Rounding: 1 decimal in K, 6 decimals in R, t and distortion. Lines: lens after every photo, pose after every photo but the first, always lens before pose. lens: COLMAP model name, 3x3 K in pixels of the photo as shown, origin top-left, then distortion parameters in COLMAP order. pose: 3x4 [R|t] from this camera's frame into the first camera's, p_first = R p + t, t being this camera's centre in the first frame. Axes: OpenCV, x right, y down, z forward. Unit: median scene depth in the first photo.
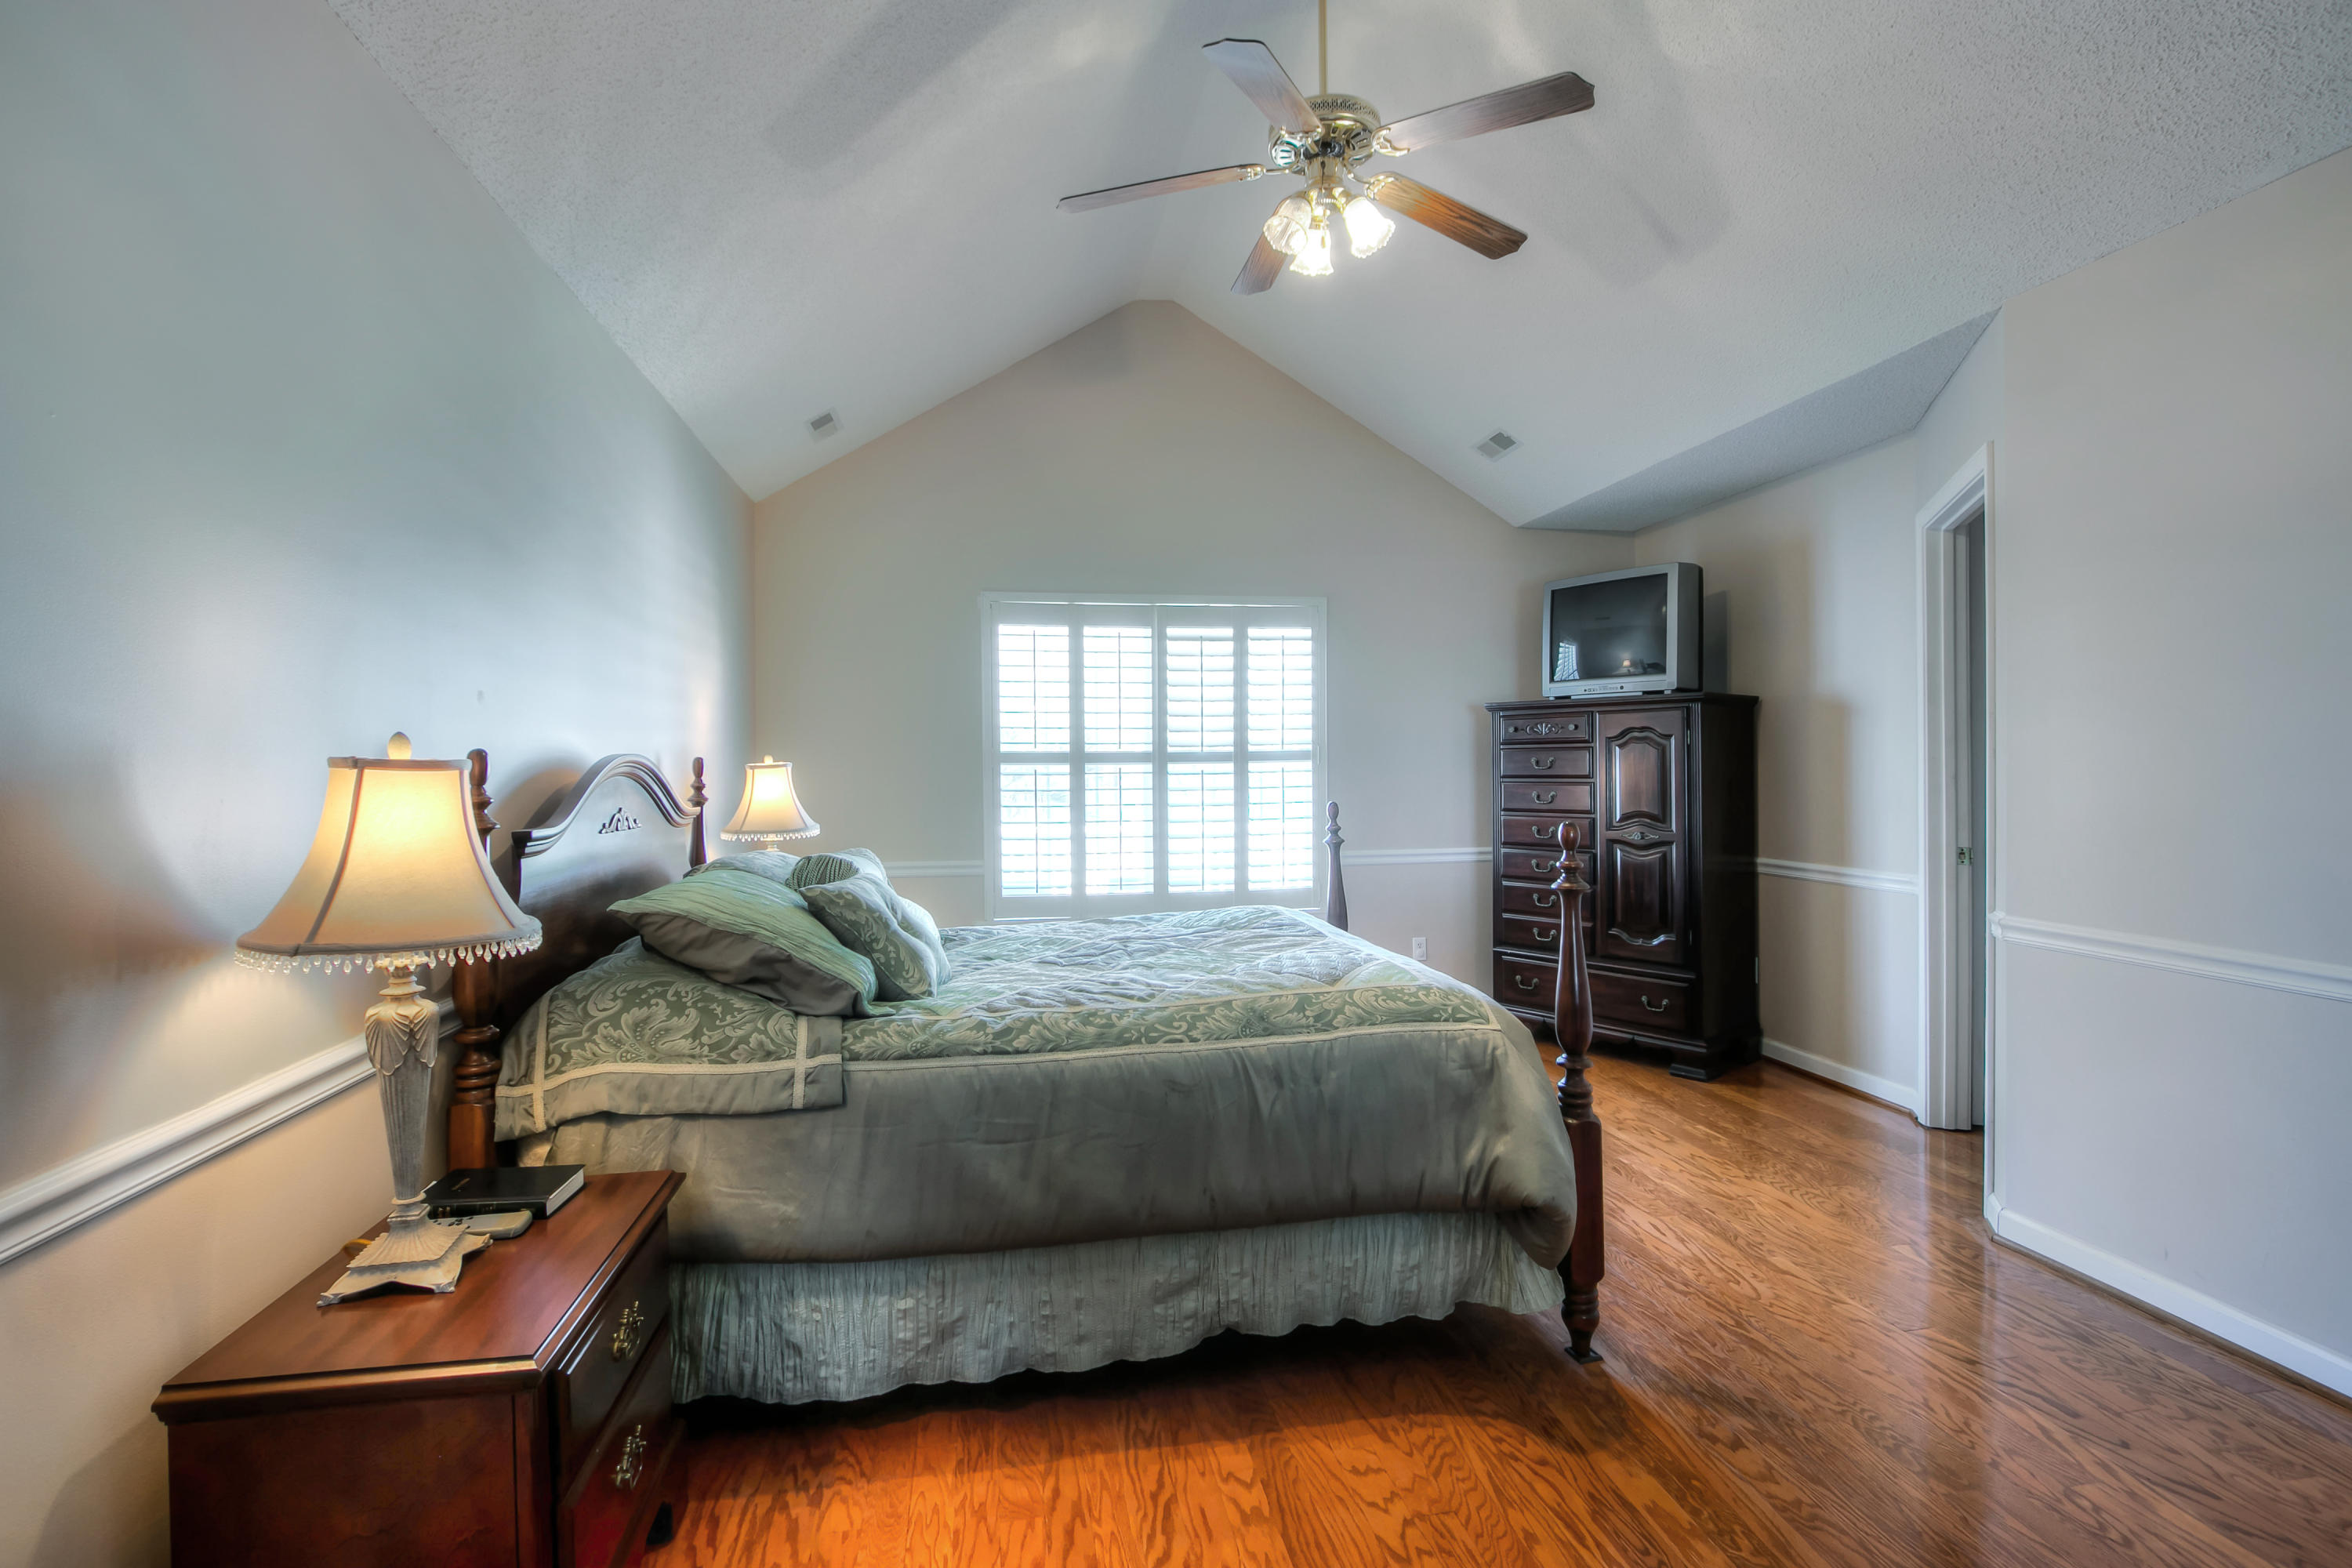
lens RADIAL K [[1092.7, 0, 1164.6], [0, 1092.7, 784.9], [0, 0, 1]] dist [-0.015530, 0.000542]
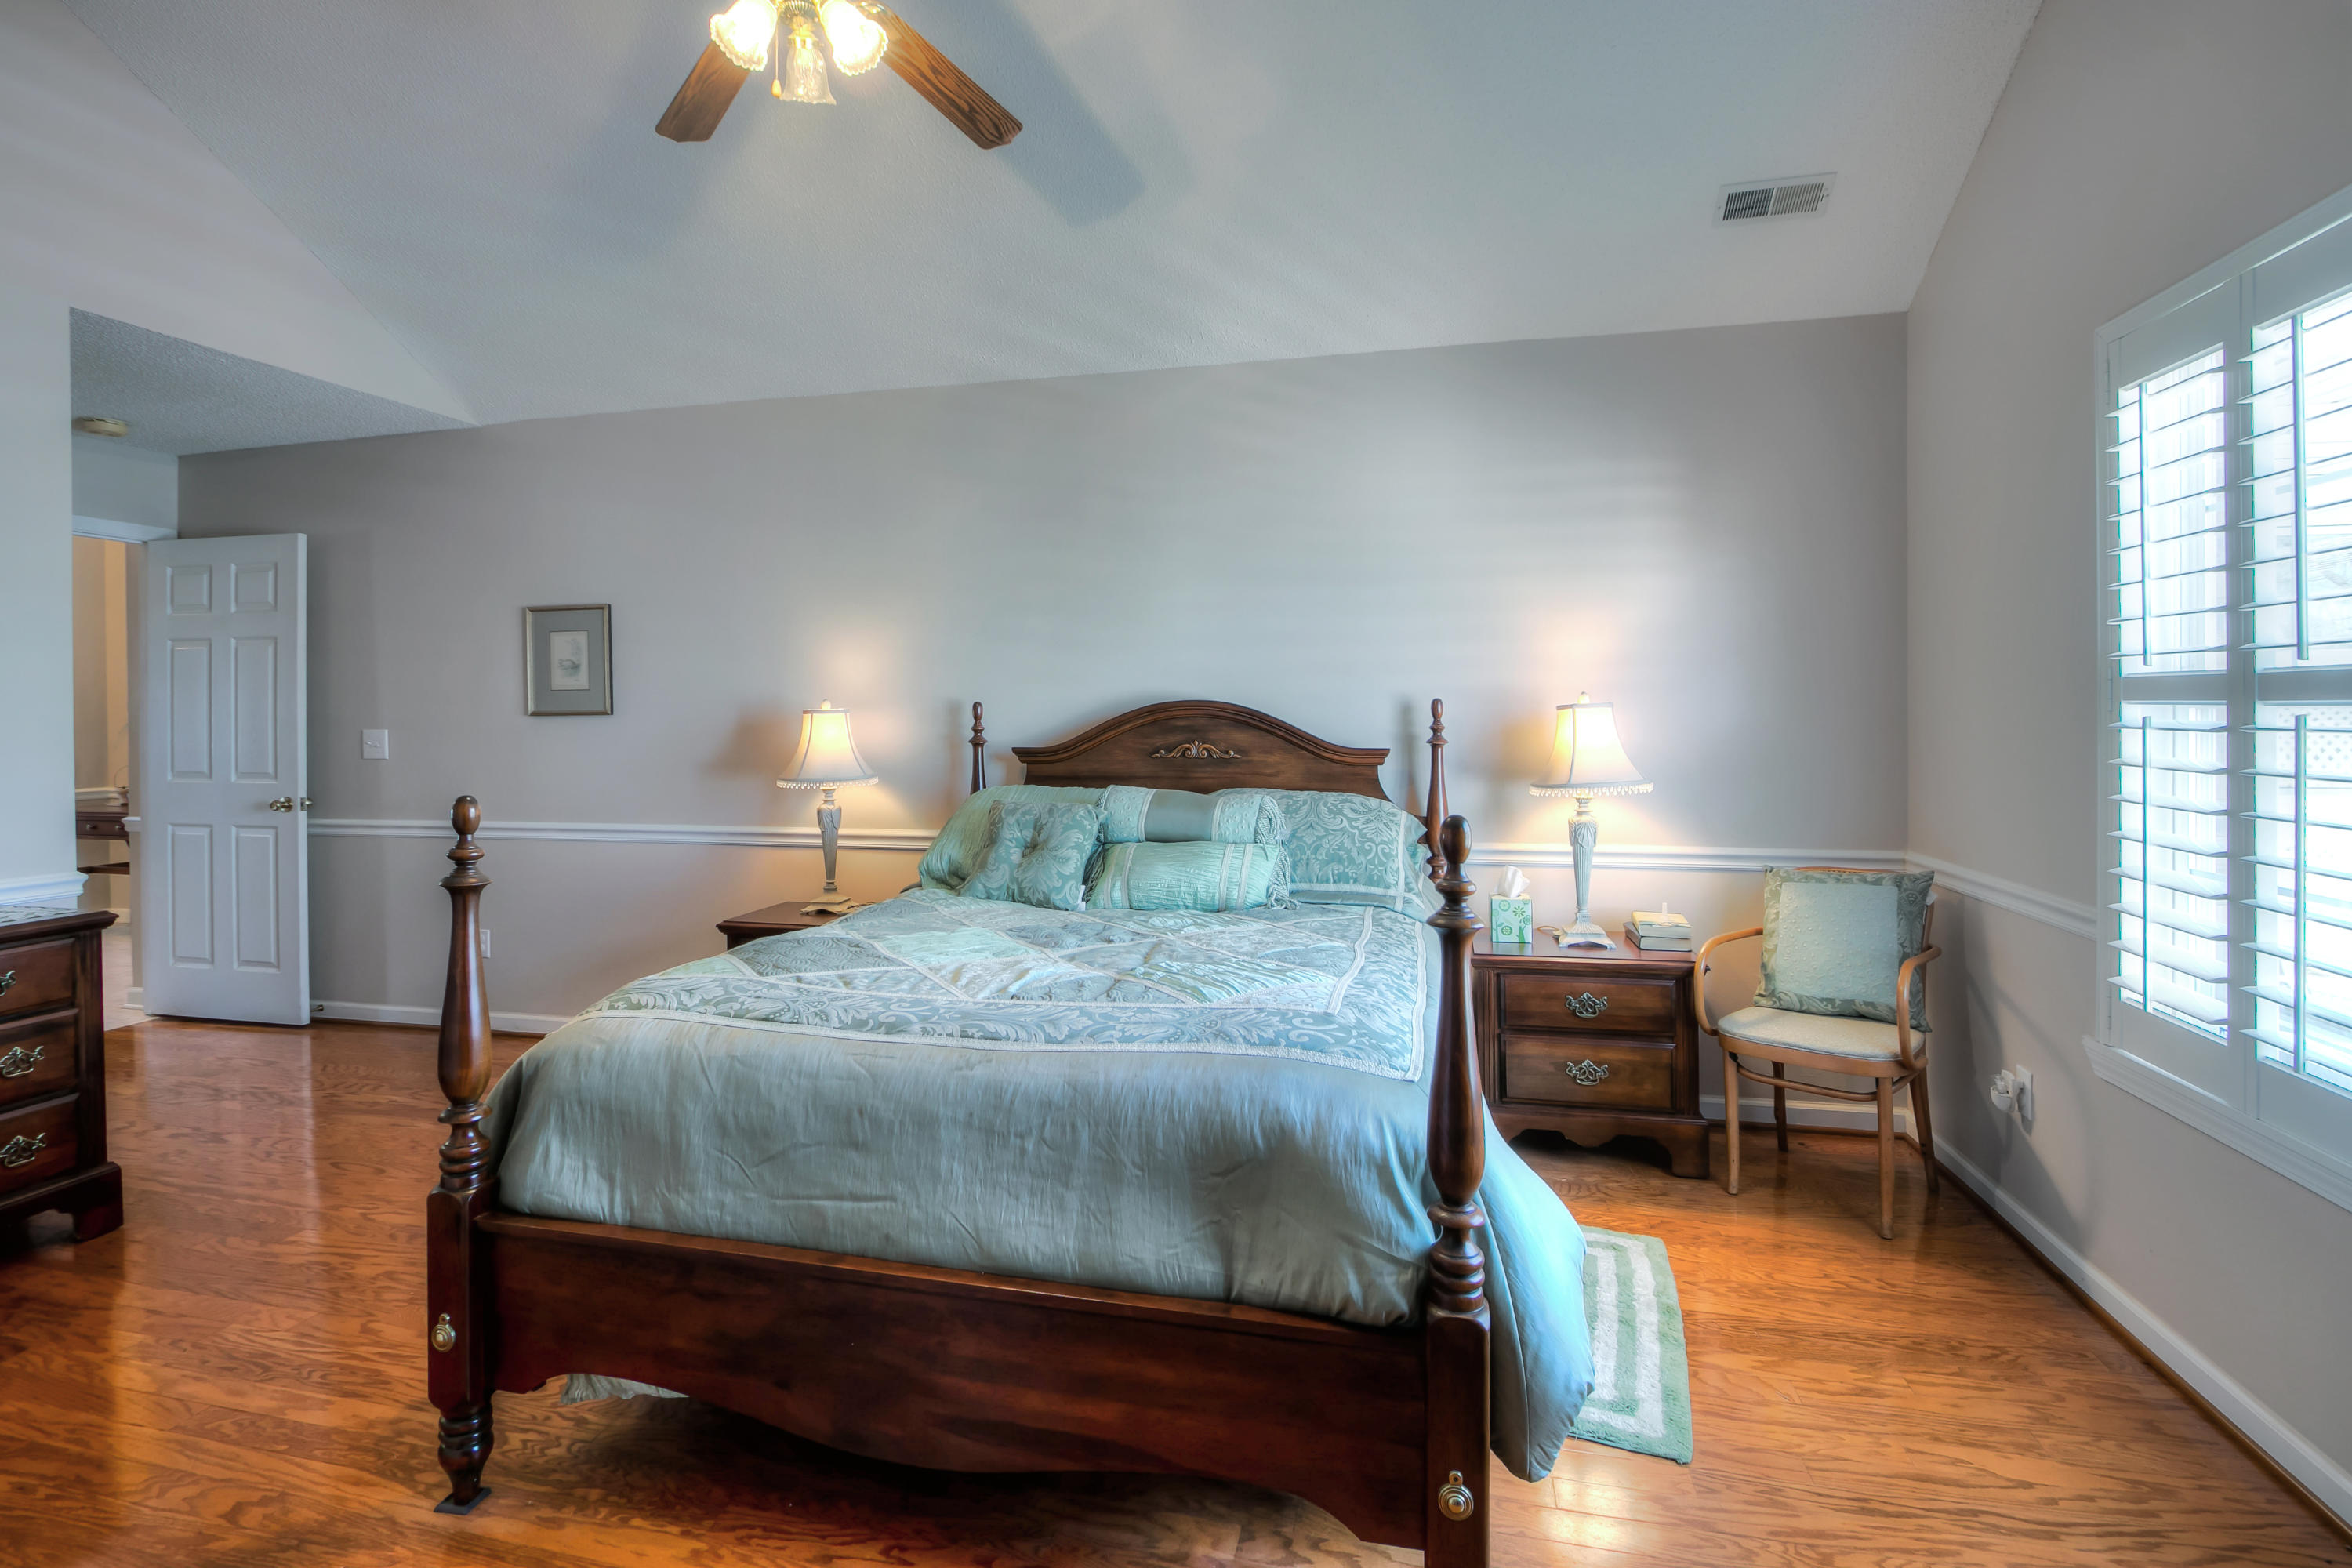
lens RADIAL K [[1127.6, 0, 1195.3], [0, 1127.6, 730.3], [0, 0, 1]] dist [-0.015340, -0.000349]
pose [[-0.386157, 0.027681, -0.922018, 0.958644], [-0.006767, 0.999438, 0.032839, -0.046311], [0.922408, 0.018920, -0.385753, 1.898605]]
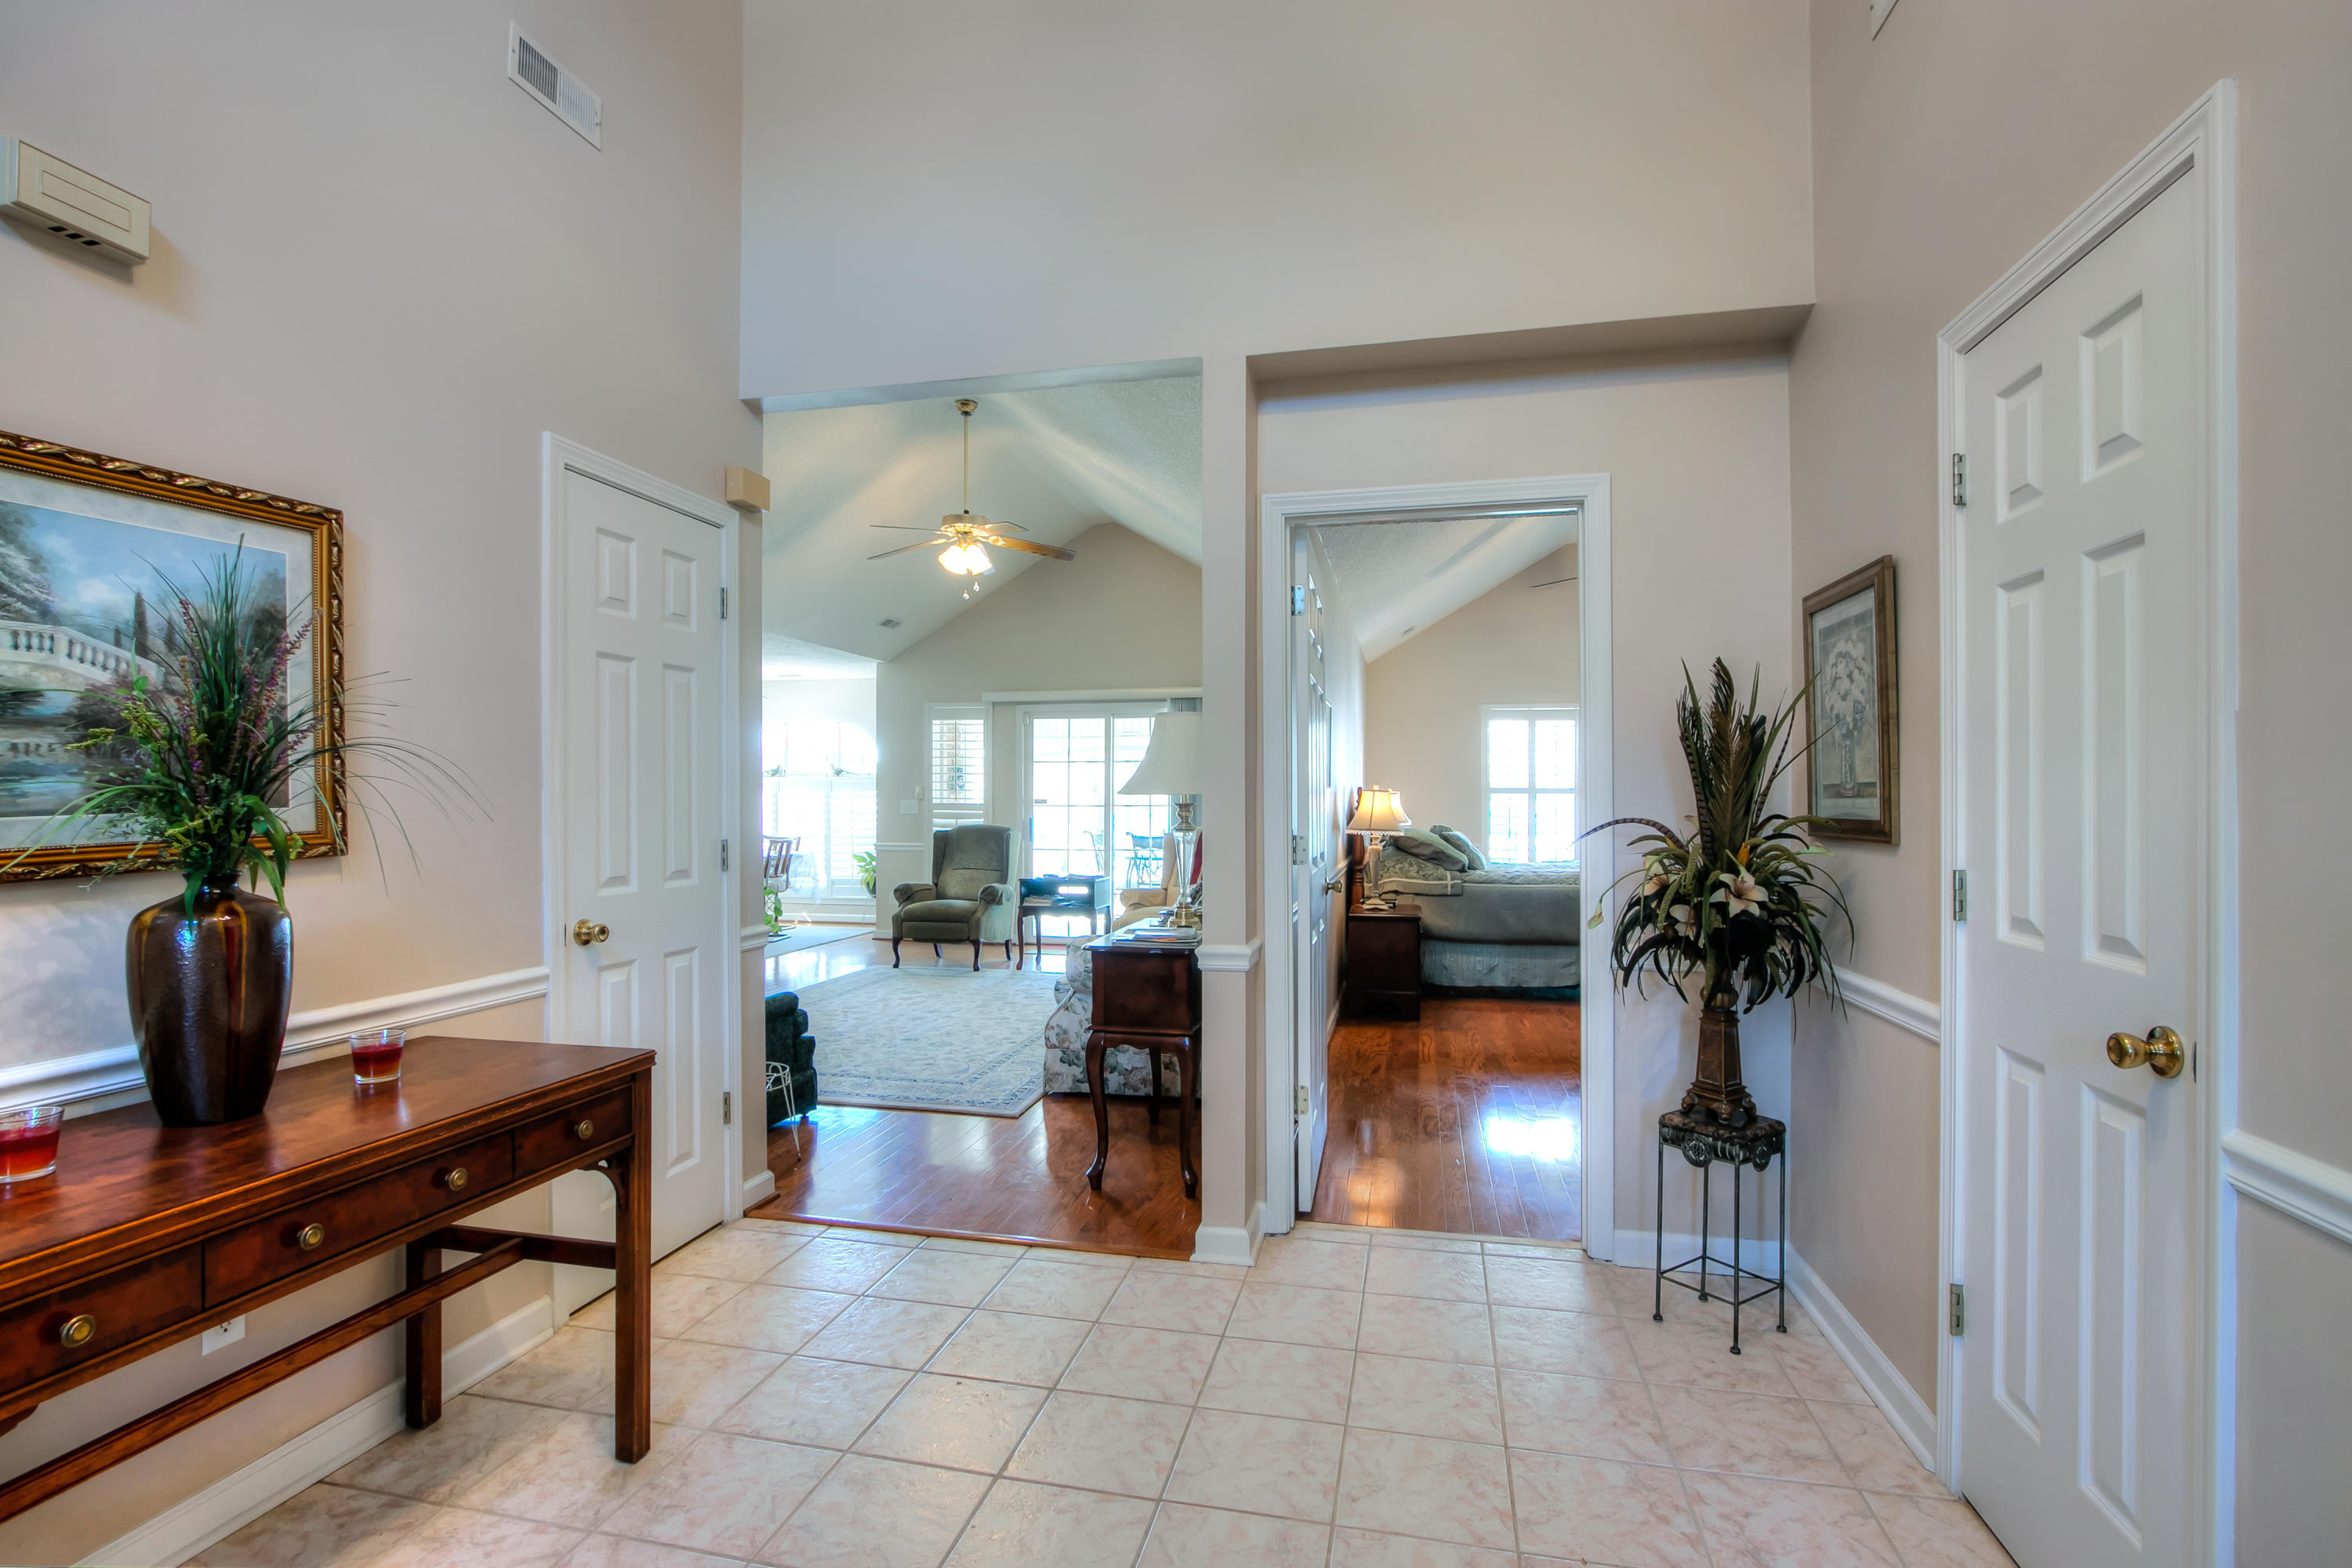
lens RADIAL K [[1092.7, 0, 1164.6], [0, 1092.7, 784.9], [0, 0, 1]] dist [-0.015530, 0.000542]
pose [[0.922660, 0.007819, -0.385536, 0.137760], [-0.018641, 0.999530, -0.024339, 0.052113], [0.385165, 0.029644, 0.922372, -2.252933]]
